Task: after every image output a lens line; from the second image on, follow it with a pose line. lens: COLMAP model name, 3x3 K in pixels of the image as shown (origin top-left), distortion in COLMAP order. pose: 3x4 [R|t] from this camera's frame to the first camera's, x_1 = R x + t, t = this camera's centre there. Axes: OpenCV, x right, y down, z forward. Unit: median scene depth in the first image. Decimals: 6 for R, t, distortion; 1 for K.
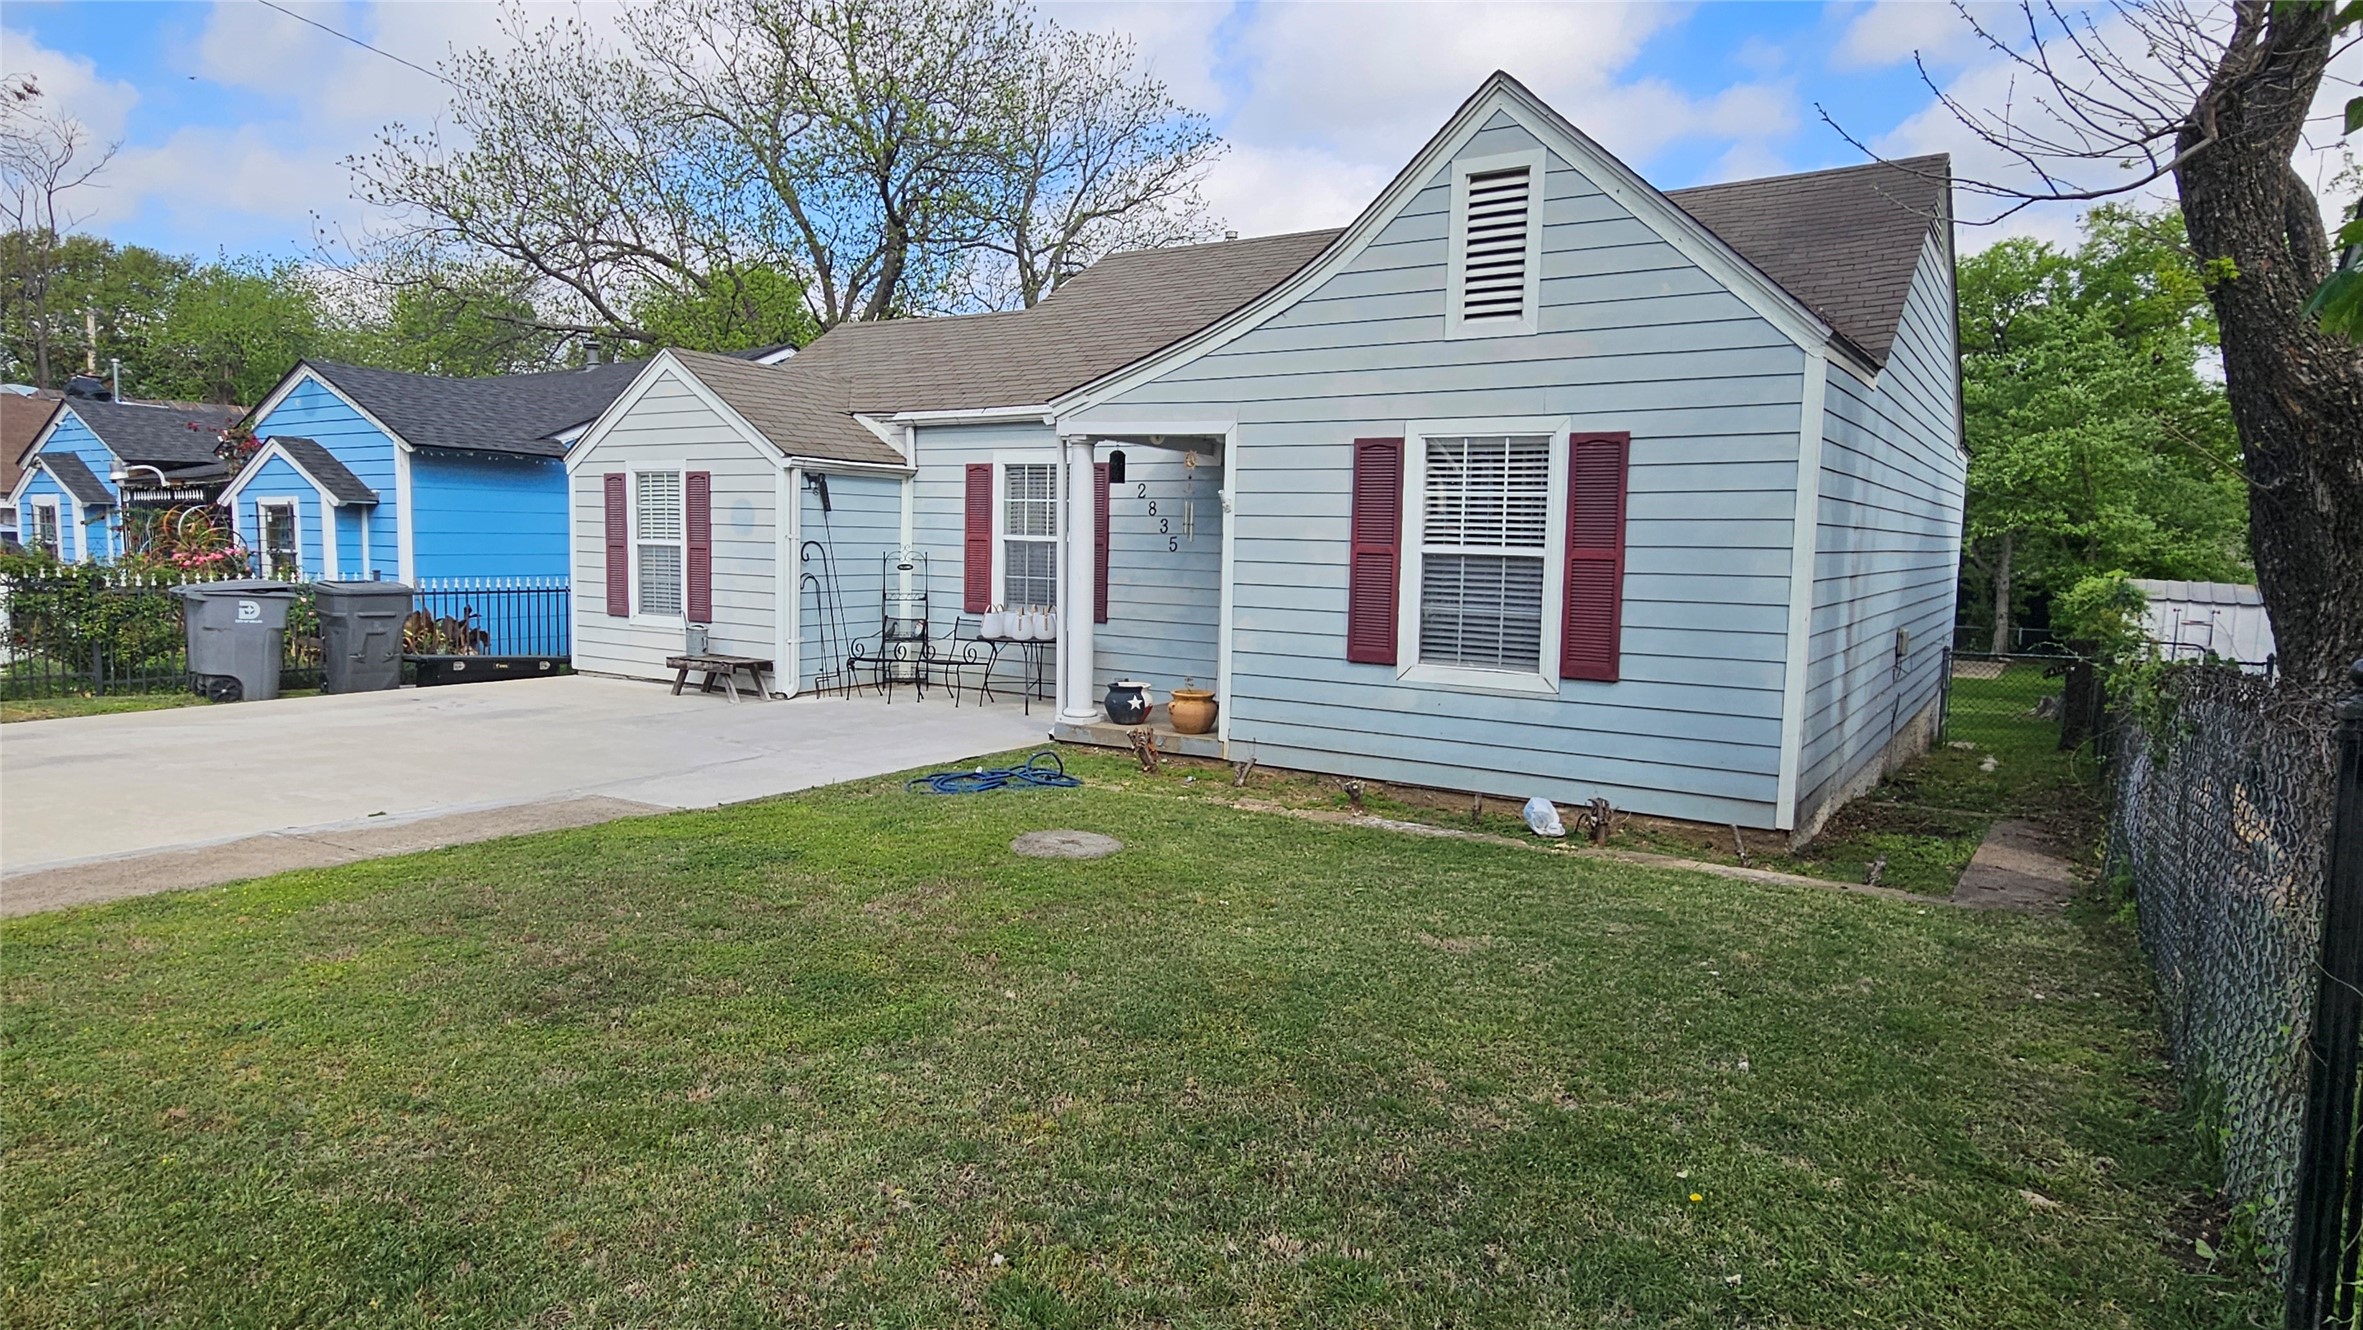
lens RADIAL K [[1353.0, 0, 1171.8], [0, 1353.0, 665.8], [0, 0, 1]] dist [0.000568, -0.002397]
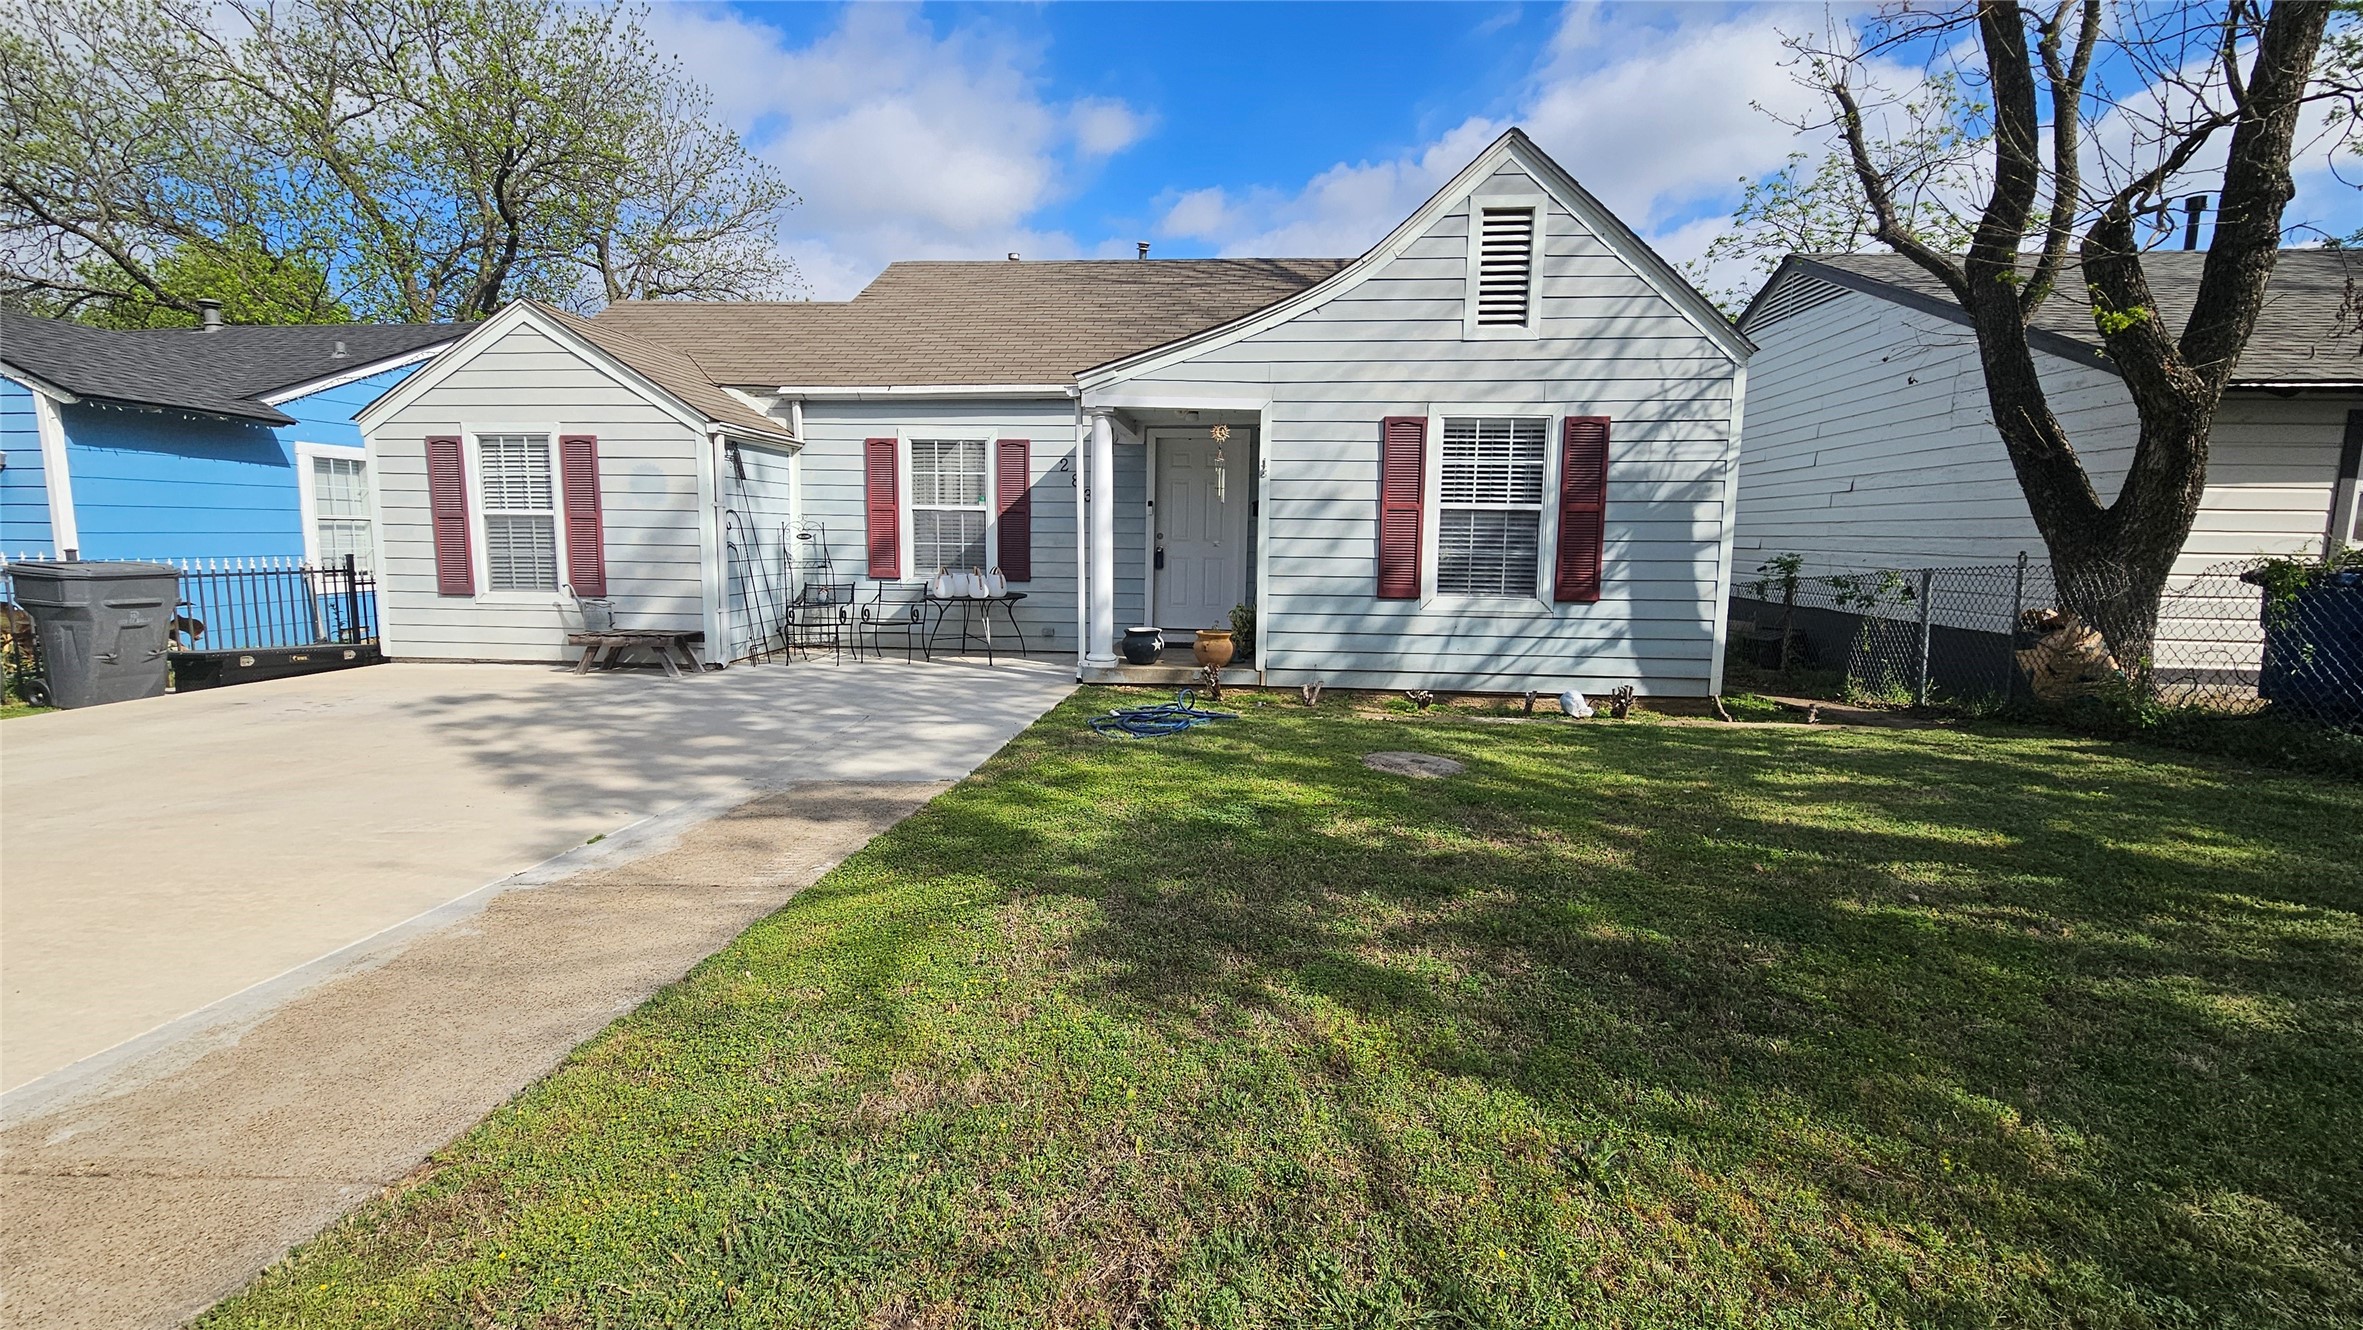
lens RADIAL K [[974.5, 0, 1173.8], [0, 974.5, 661.2], [0, 0, 1]] dist [-0.000532, -0.000074]
pose [[0.879009, -0.072026, 0.471333, -0.415494], [0.052594, 0.997139, 0.054292, -0.003205], [-0.473895, -0.022934, 0.880283, 0.267939]]
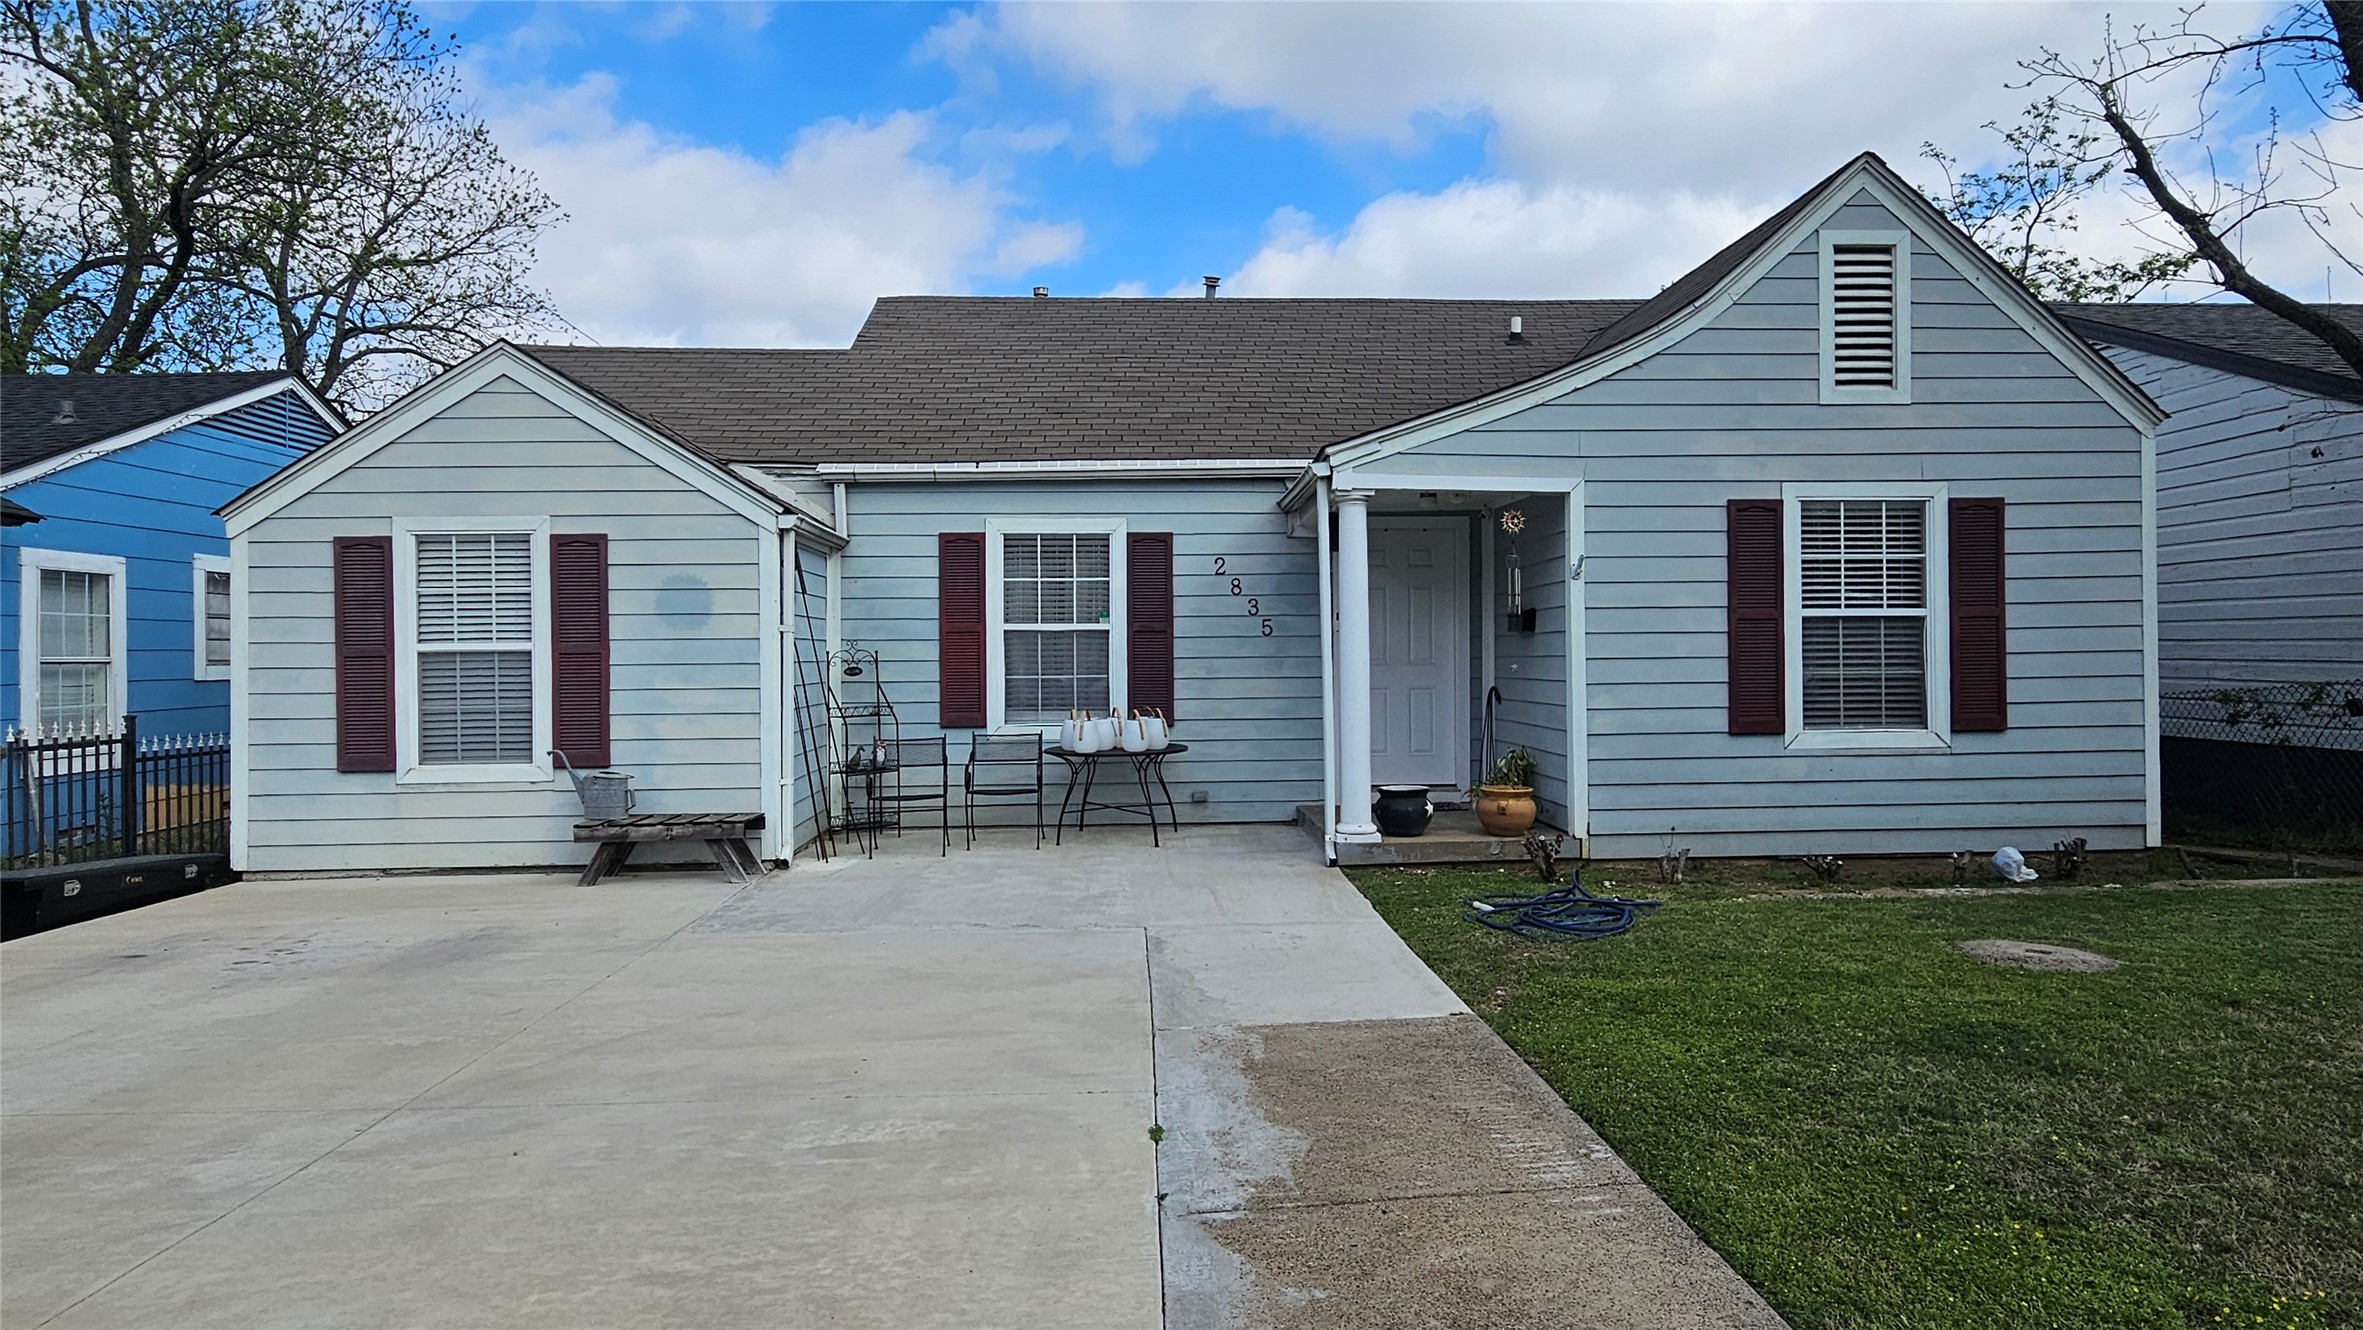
lens RADIAL K [[1353.0, 0, 1157.8], [0, 1353.0, 653.6], [0, 0, 1]] dist [0.000568, -0.002397]
pose [[0.807356, -0.028413, 0.589381, -0.668393], [0.084383, 0.994133, -0.067666, -0.025999], [-0.584000, 0.104365, 0.805017, 0.422866]]
